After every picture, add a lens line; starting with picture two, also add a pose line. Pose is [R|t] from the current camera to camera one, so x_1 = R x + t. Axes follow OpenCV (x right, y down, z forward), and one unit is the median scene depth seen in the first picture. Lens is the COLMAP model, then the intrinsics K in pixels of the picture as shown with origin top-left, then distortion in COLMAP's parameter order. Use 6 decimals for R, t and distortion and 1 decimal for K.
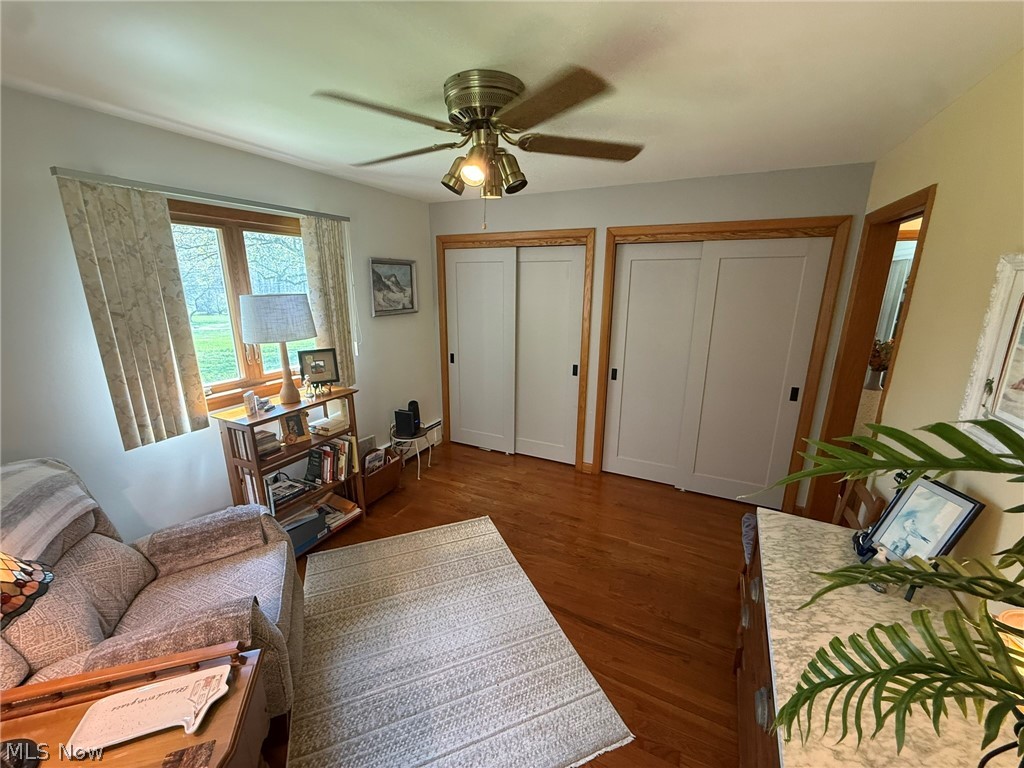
lens RADIAL K [[406.8, 0, 510.0], [0, 406.8, 384.6], [0, 0, 1]] dist [-0.002311, 0.000355]
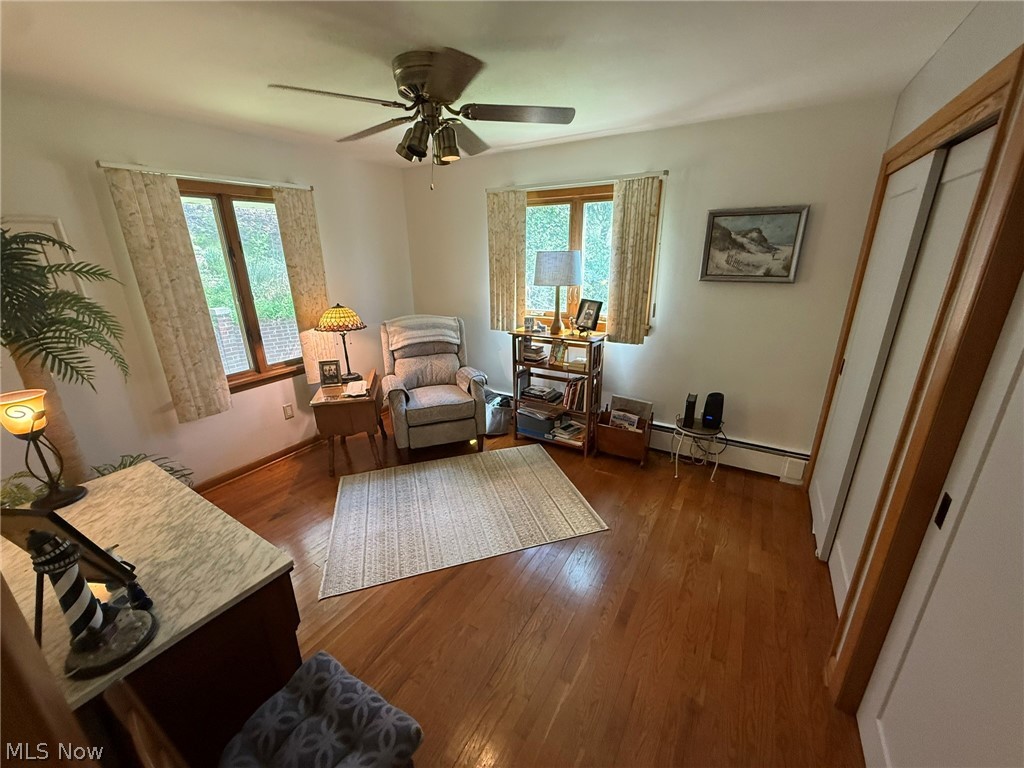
lens RADIAL K [[406.8, 0, 510.0], [0, 406.8, 384.6], [0, 0, 1]] dist [-0.002311, 0.000355]
pose [[-0.083564, 0.314082, -0.945711, 0.820930], [-0.233632, 0.916404, 0.324993, -0.209323], [0.968727, 0.248107, -0.003199, 0.922304]]
